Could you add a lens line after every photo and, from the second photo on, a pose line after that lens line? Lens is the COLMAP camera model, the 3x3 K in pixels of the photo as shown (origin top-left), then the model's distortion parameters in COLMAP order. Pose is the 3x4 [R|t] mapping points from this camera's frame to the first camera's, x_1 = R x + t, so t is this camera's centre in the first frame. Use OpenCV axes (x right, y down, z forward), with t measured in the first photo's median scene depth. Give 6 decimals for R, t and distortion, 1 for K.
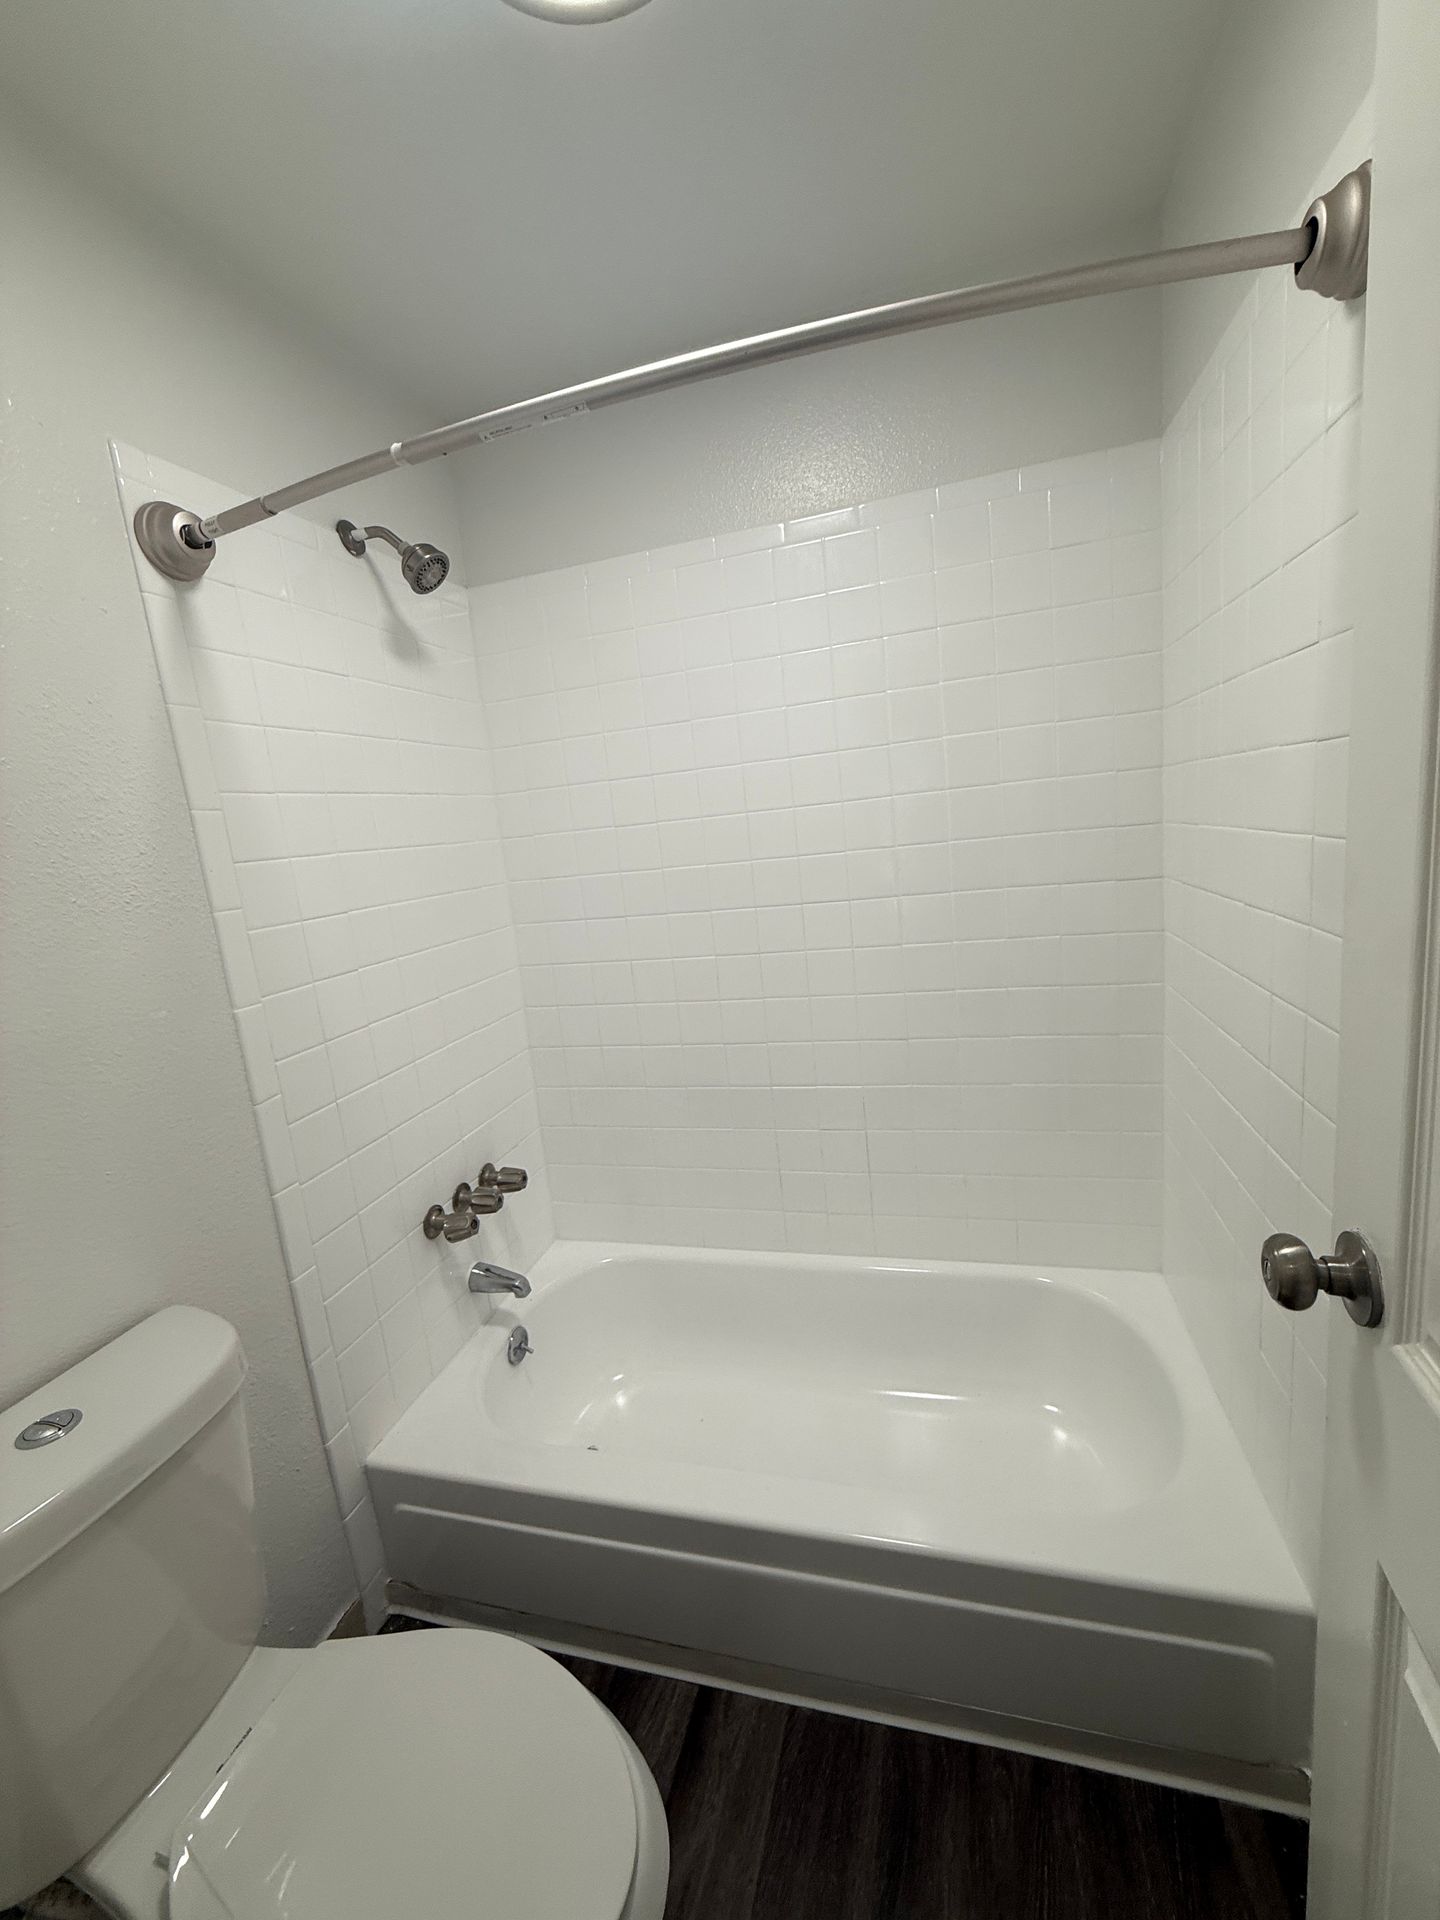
lens RADIAL K [[766.0, 0, 726.2], [0, 766.0, 958.7], [0, 0, 1]] dist [-0.001766, 0.000256]
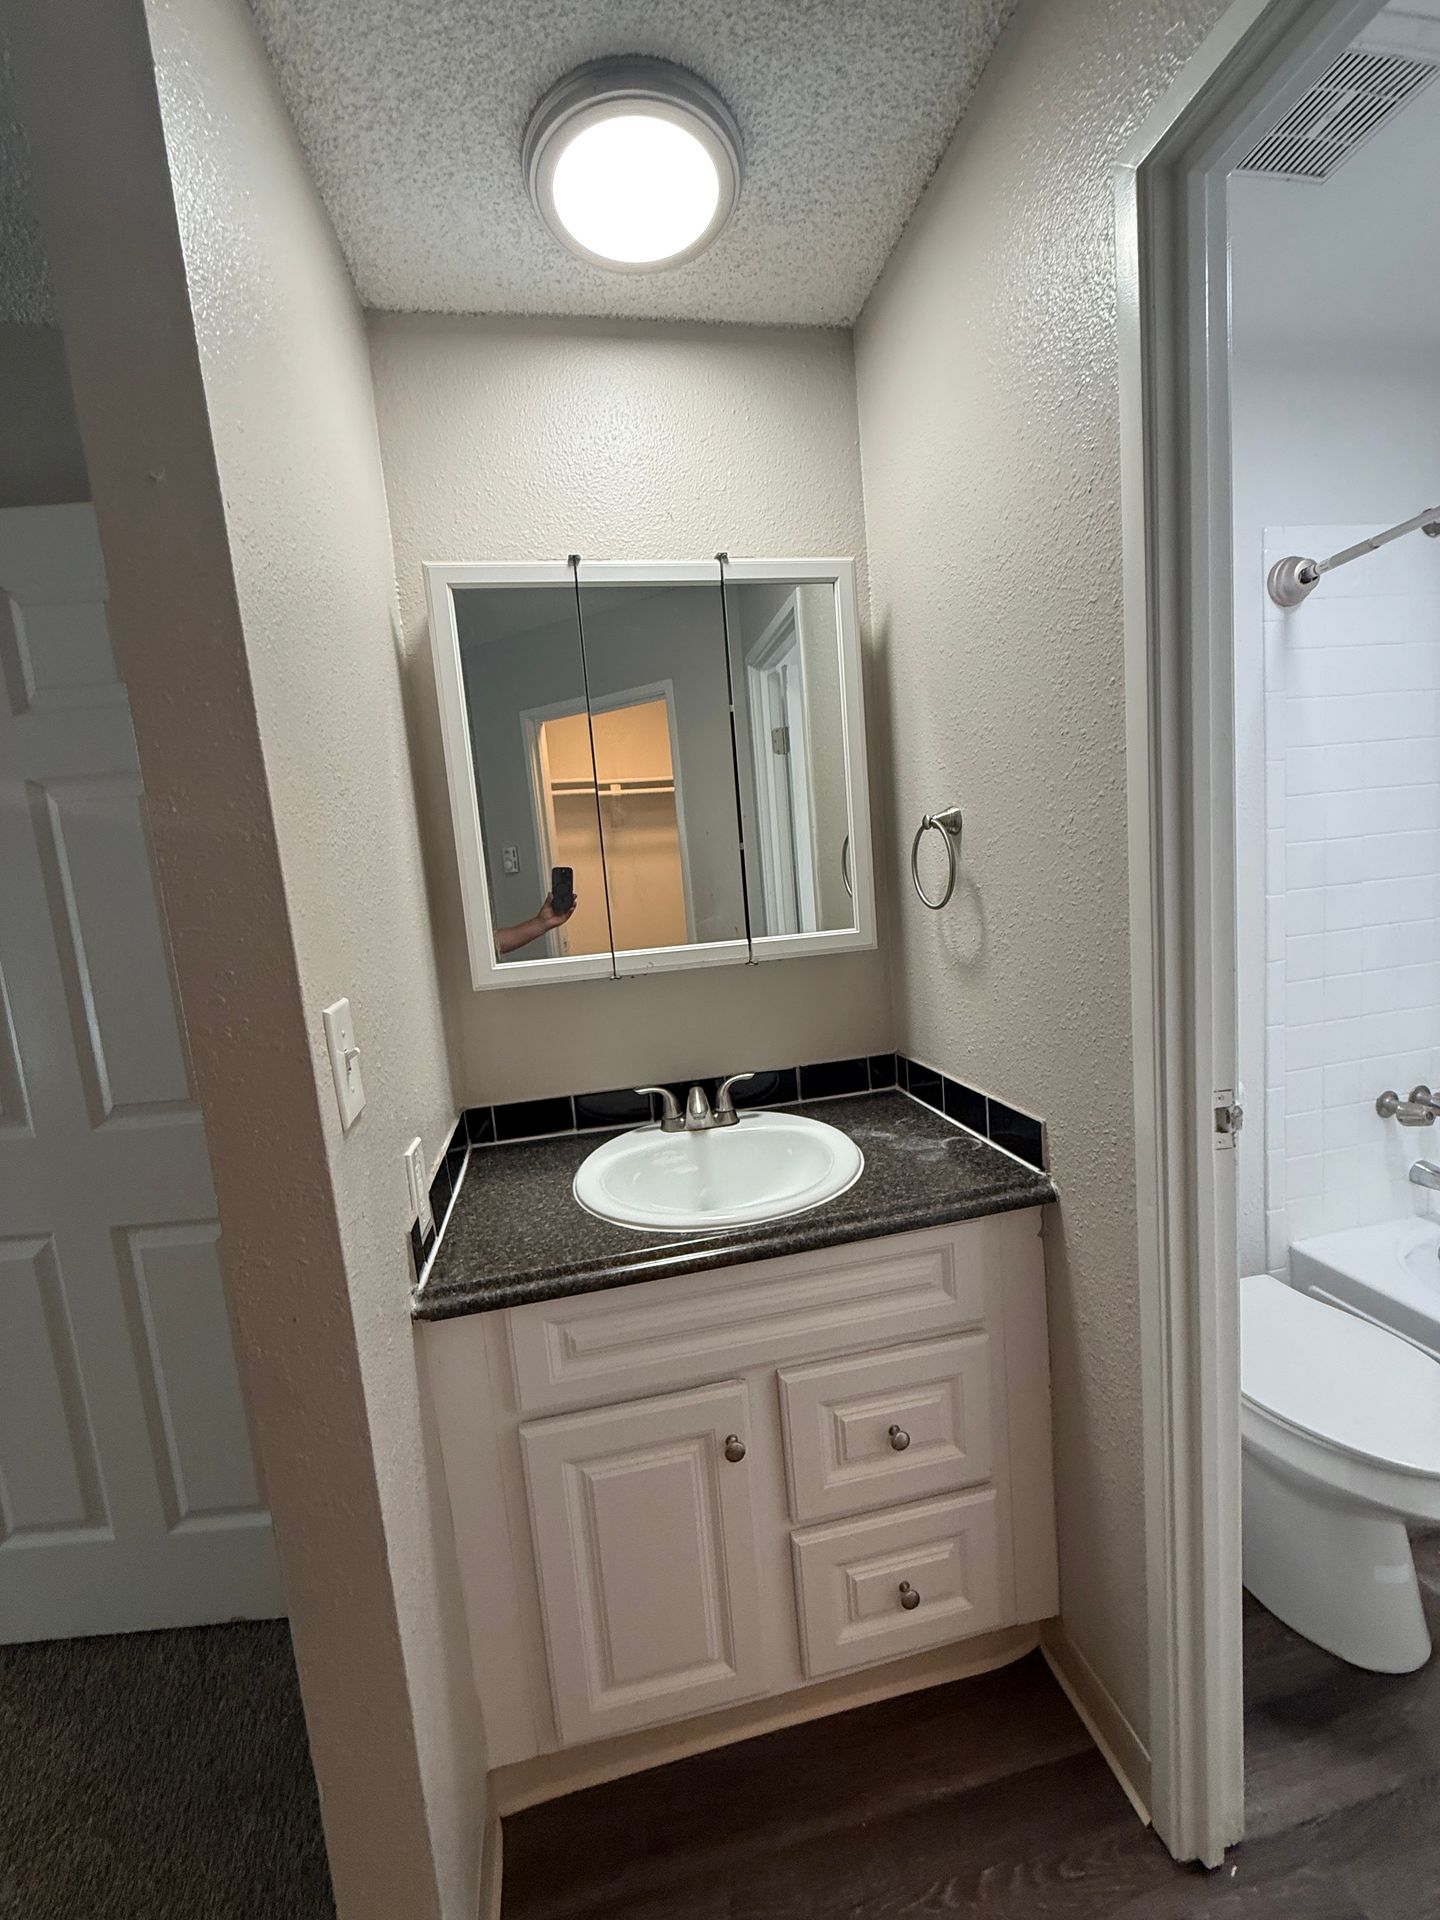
lens RADIAL K [[766.0, 0, 730.2], [0, 766.0, 958.5], [0, 0, 1]] dist [-0.001766, 0.000256]
pose [[0.455213, 0.163746, -0.875196, 0.155801], [-0.113135, 0.985614, 0.125561, 0.089471], [0.883166, 0.041858, 0.467190, -0.464776]]
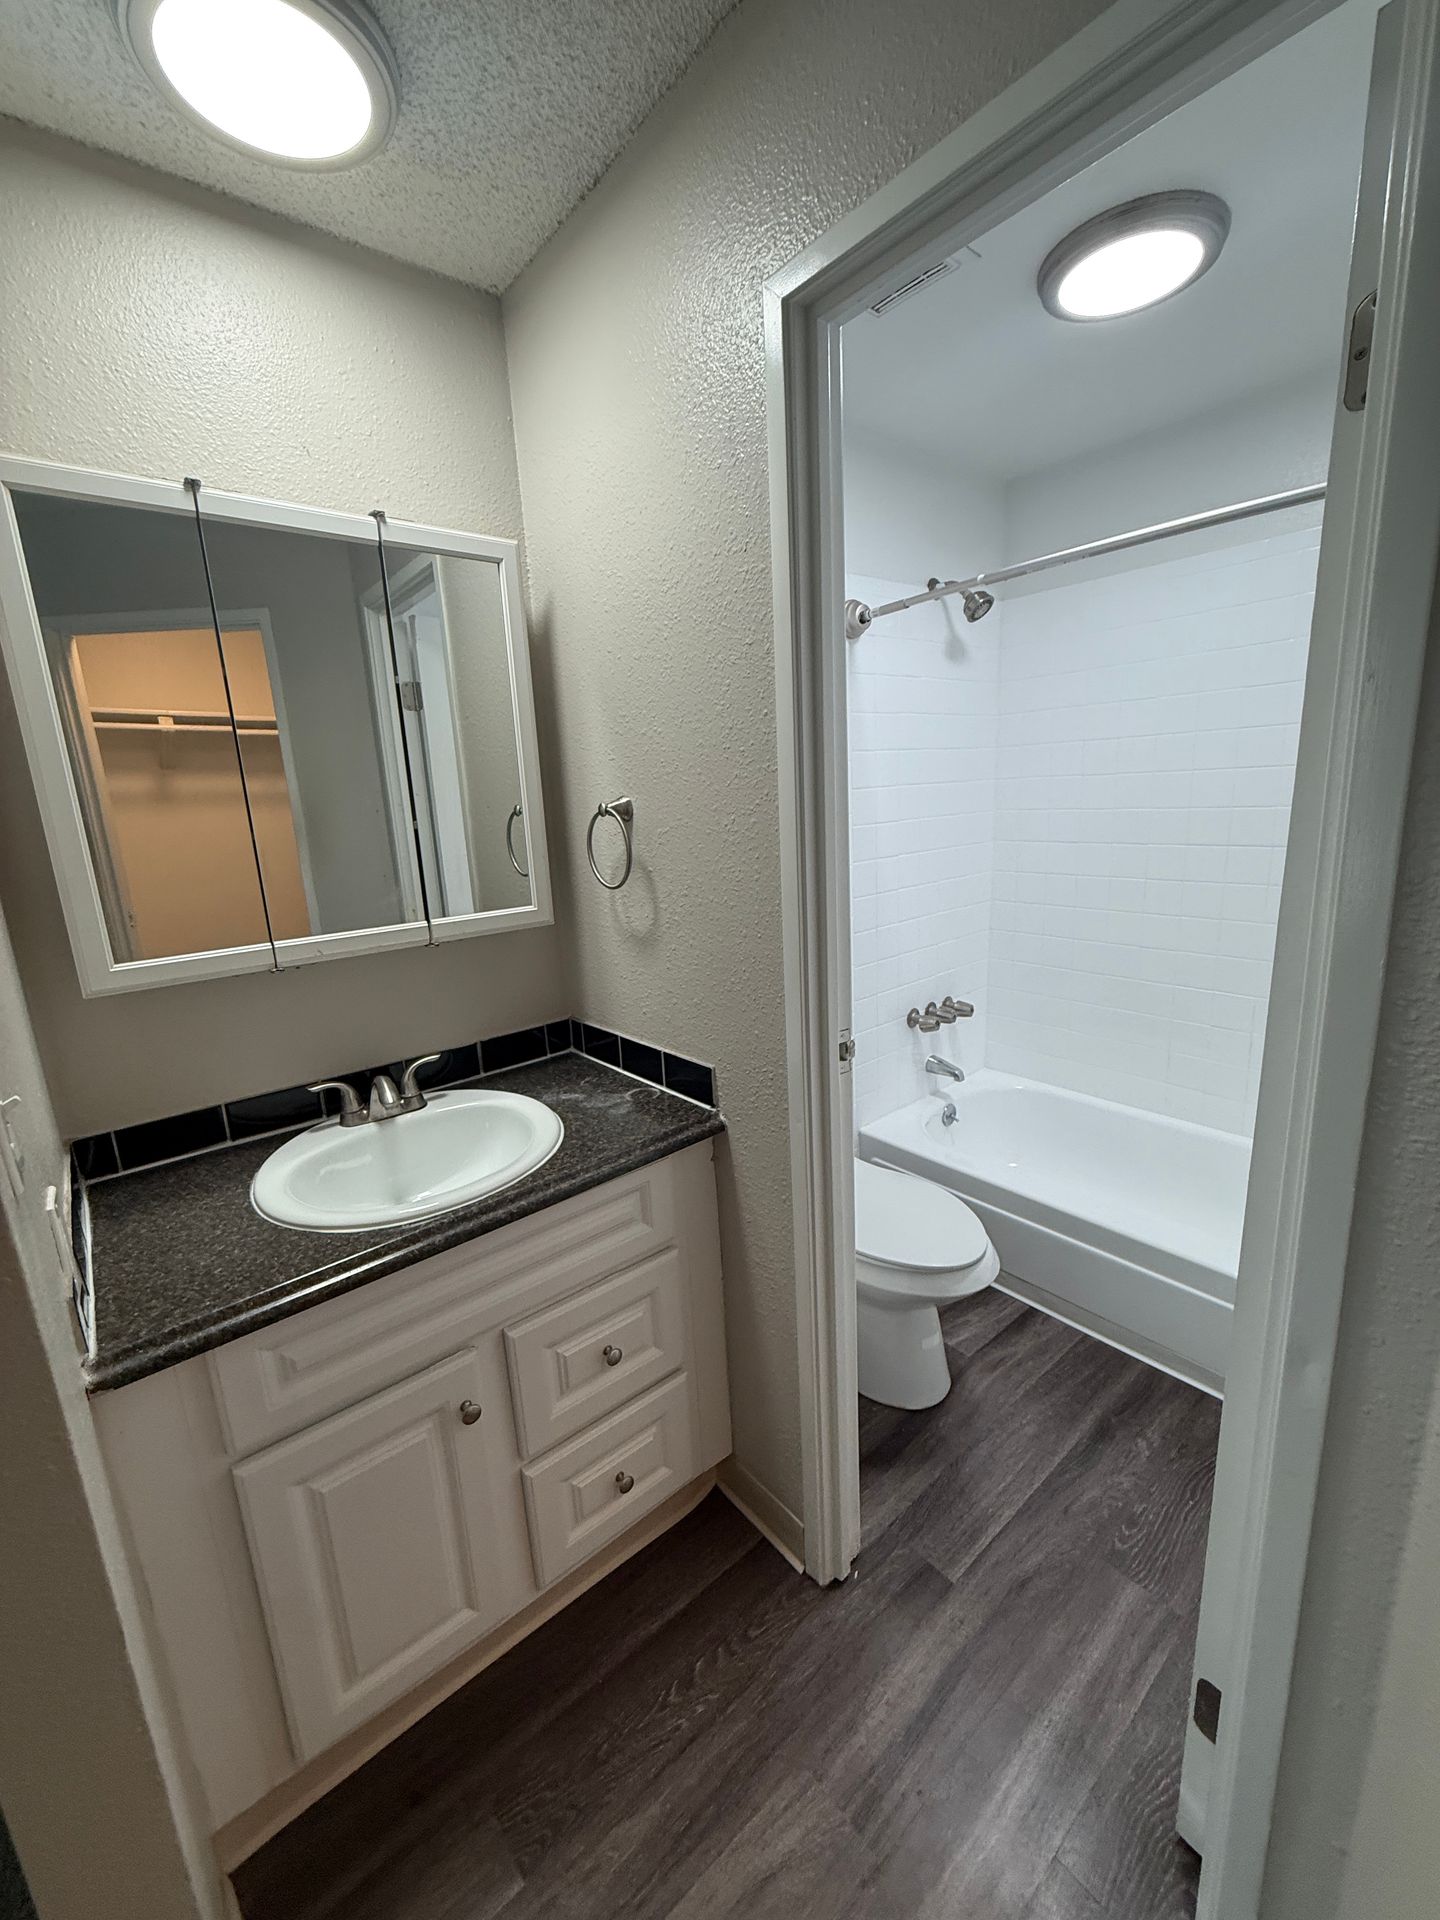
lens RADIAL K [[766.0, 0, 726.2], [0, 766.0, 955.1], [0, 0, 1]] dist [-0.001766, 0.000256]
pose [[0.824360, 0.177874, -0.537393, 0.142100], [-0.129783, 0.983449, 0.126429, 0.060036], [0.550987, -0.034478, 0.833801, -0.575611]]
